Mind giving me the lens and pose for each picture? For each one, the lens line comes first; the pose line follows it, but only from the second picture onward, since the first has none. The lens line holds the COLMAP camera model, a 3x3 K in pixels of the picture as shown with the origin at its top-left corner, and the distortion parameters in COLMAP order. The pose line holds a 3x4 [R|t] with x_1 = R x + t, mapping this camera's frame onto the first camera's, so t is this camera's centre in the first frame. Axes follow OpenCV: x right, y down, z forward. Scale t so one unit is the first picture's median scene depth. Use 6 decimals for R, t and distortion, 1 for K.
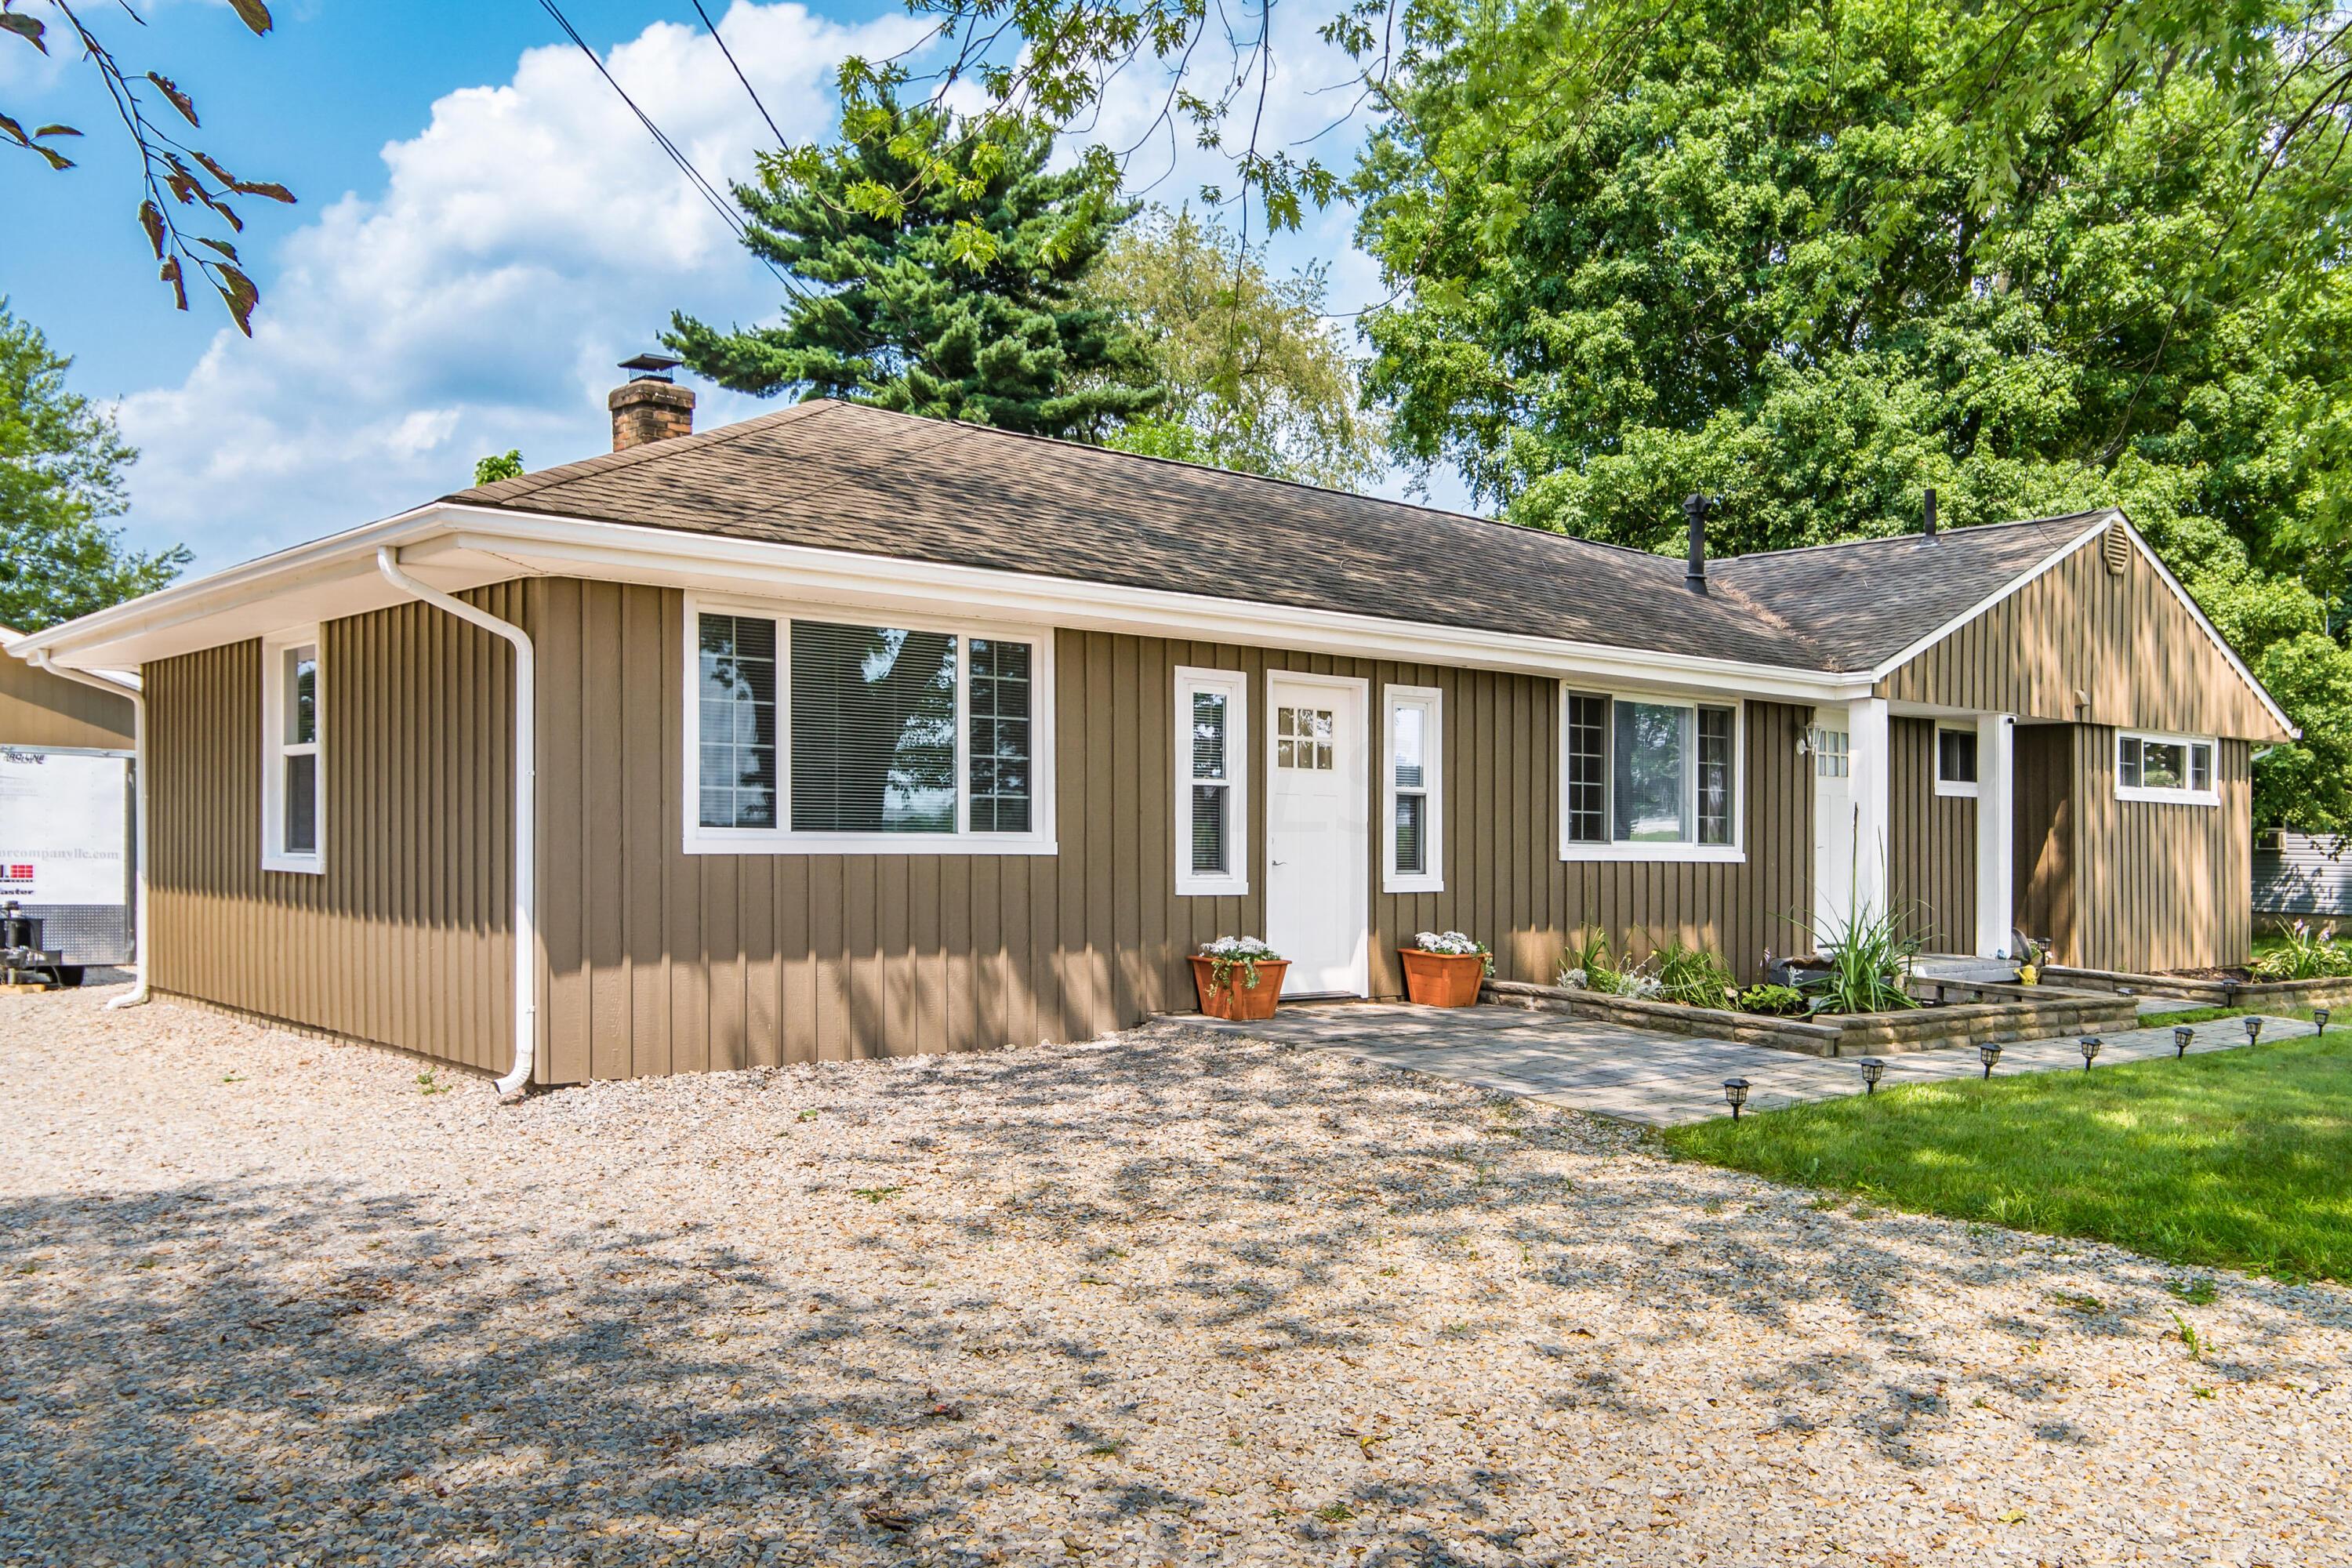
lens RADIAL K [[2054.3, 0, 1284.8], [0, 2054.3, 847.0], [0, 0, 1]] dist [0.002280, -0.001139]
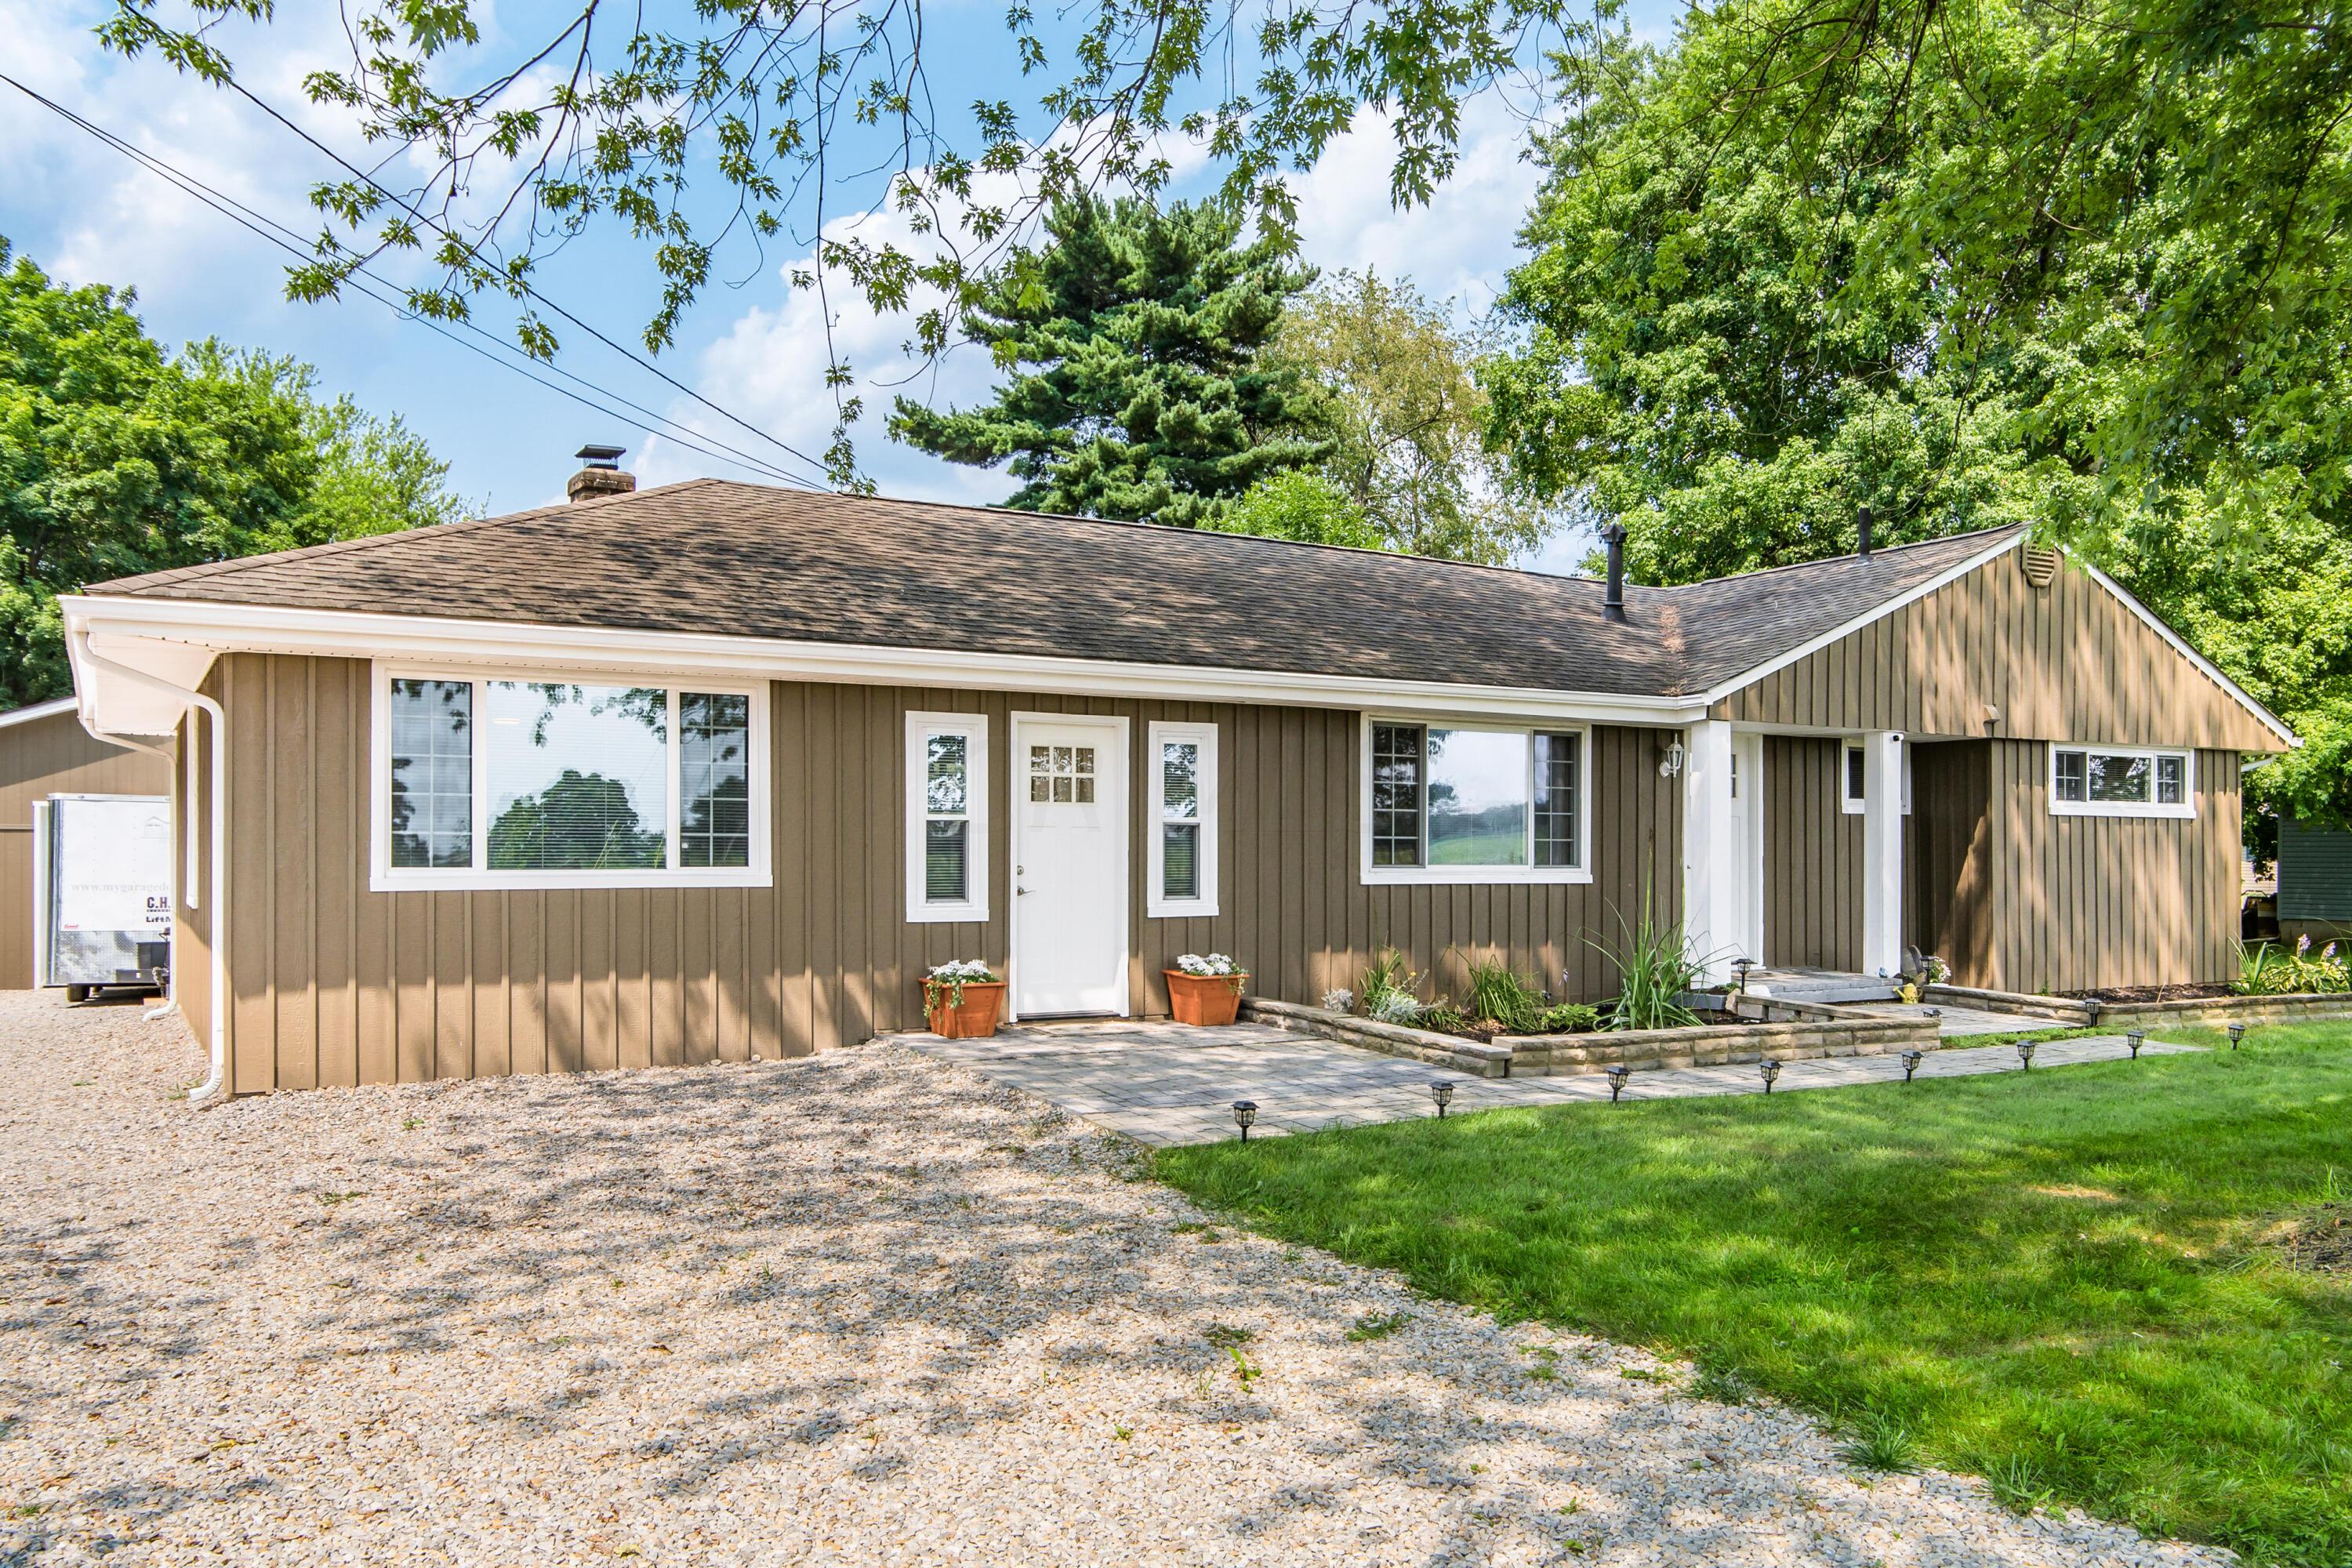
lens RADIAL K [[1900.9, 0, 1253.0], [0, 1900.9, 856.4], [0, 0, 1]] dist [-0.001936, -0.004257]
pose [[0.982335, -0.011304, -0.186789, 0.262832], [0.010661, 0.999933, -0.004445, -0.004173], [0.186826, 0.002375, 0.982390, 0.038924]]
